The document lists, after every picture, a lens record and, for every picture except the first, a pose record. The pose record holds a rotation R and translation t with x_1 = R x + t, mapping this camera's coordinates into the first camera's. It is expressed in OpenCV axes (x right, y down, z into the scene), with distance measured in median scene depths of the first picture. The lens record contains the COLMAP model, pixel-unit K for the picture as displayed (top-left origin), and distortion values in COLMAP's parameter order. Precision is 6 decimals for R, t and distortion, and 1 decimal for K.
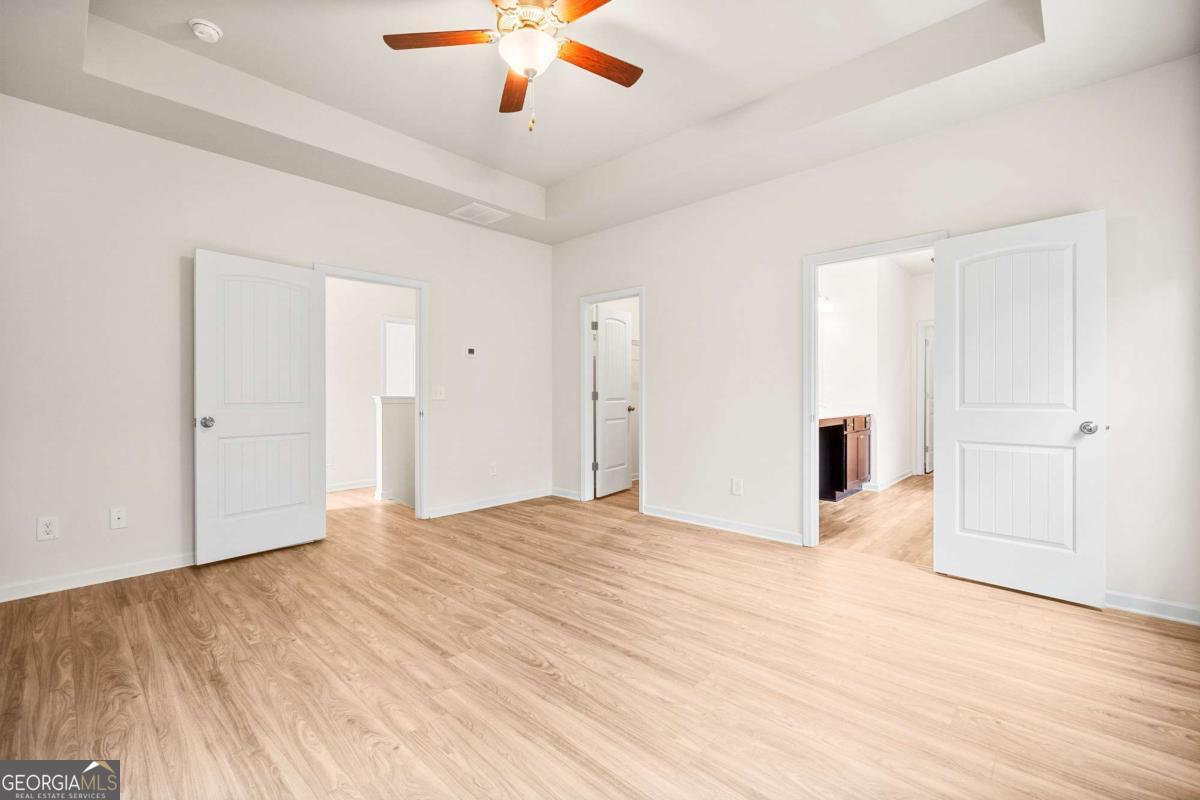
lens RADIAL K [[509.0, 0, 603.7], [0, 509.0, 398.9], [0, 0, 1]] dist [-0.001843, -0.000492]
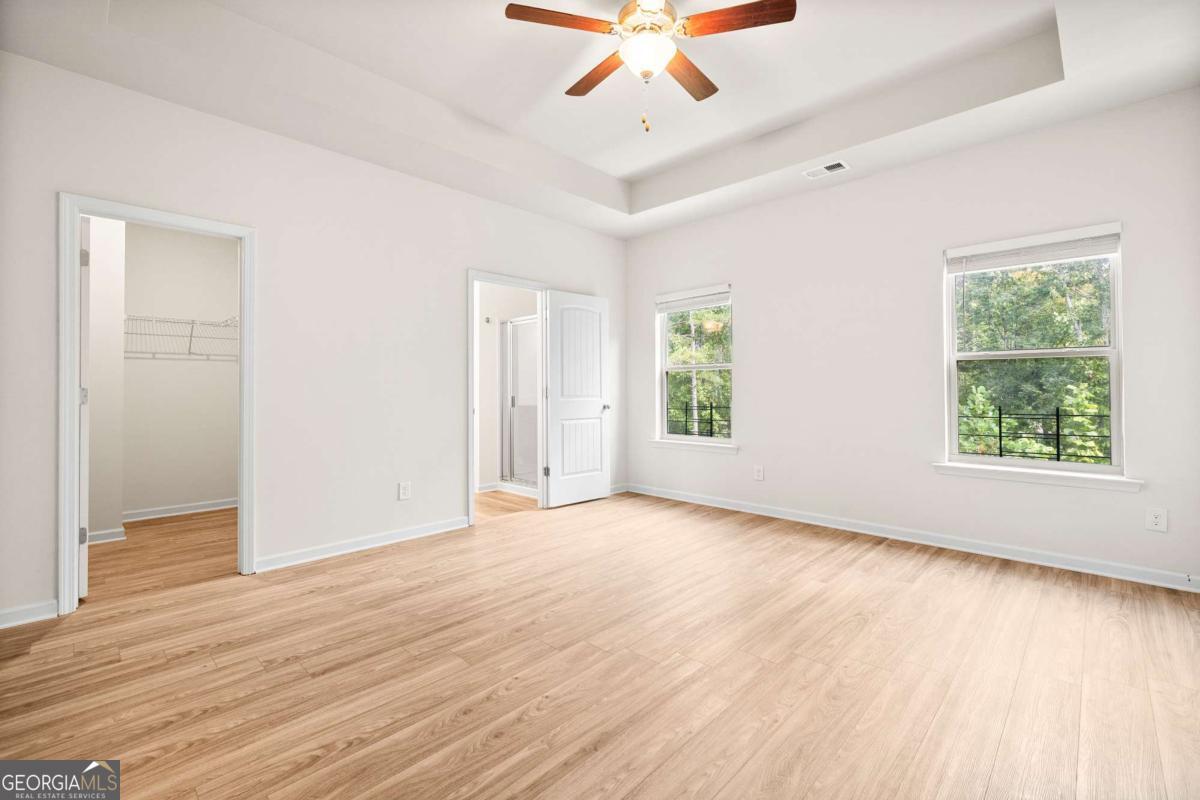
lens RADIAL K [[509.0, 0, 603.7], [0, 509.0, 398.9], [0, 0, 1]] dist [-0.001843, -0.000492]
pose [[0.025444, -0.016857, 0.999534, -0.793577], [0.018651, 0.999692, 0.016385, -0.005190], [-0.999502, 0.018225, 0.025751, 0.738879]]
